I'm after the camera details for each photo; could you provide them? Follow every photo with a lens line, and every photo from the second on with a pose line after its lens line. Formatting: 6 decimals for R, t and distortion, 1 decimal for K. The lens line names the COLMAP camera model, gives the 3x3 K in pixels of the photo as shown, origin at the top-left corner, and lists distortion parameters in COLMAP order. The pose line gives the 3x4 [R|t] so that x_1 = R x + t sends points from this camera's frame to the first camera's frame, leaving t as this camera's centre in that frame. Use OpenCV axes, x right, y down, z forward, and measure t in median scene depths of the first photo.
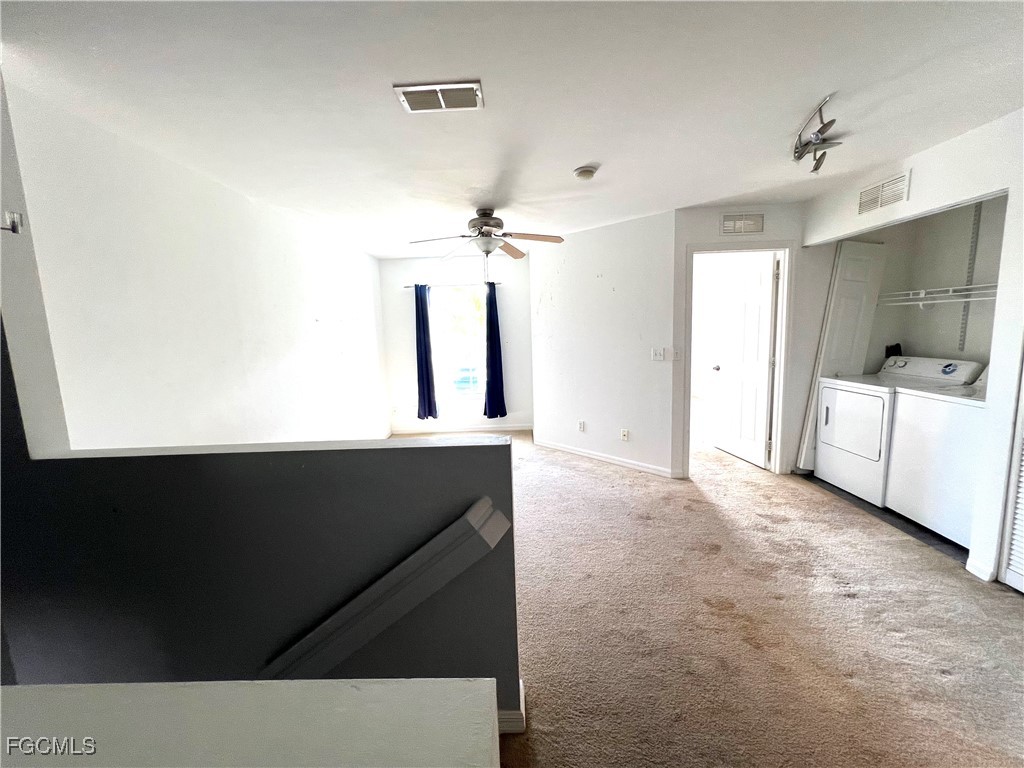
lens RADIAL K [[404.2, 0, 519.3], [0, 404.2, 388.8], [0, 0, 1]] dist [0.003883, 0.000074]
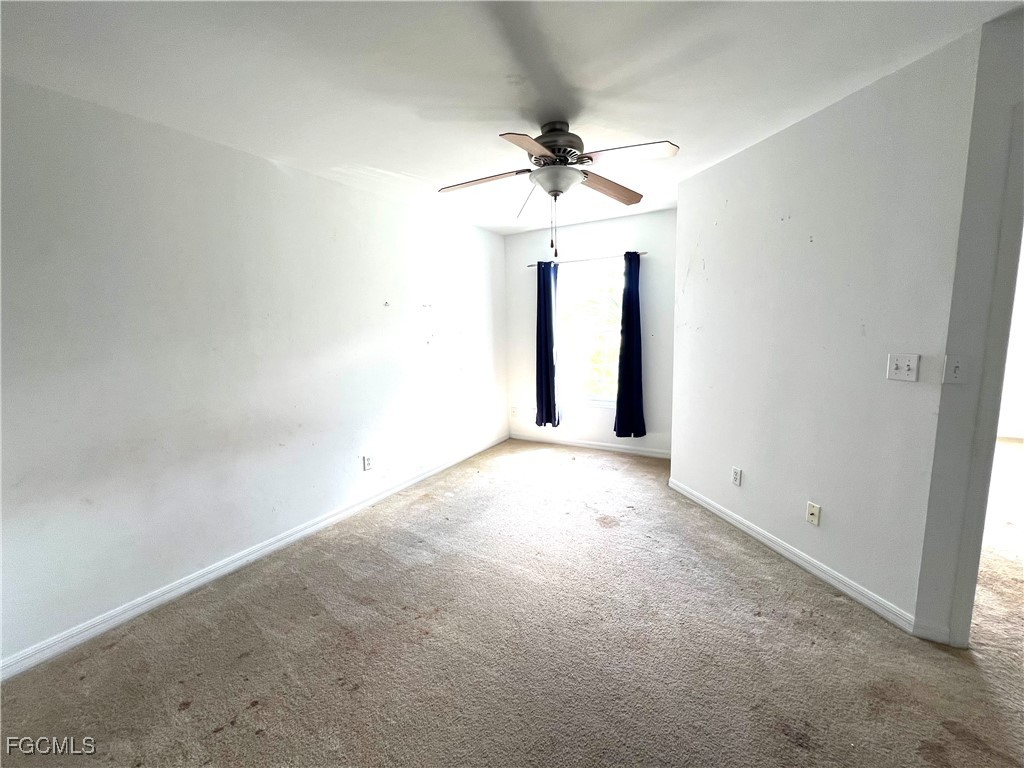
lens RADIAL K [[415.3, 0, 509.6], [0, 415.3, 388.0], [0, 0, 1]] dist [0.000040, 0.000269]
pose [[0.866995, 0.085138, -0.490991, 0.180060], [-0.077445, 0.996346, 0.036015, -0.042161], [0.492263, 0.006800, 0.870420, 0.346735]]
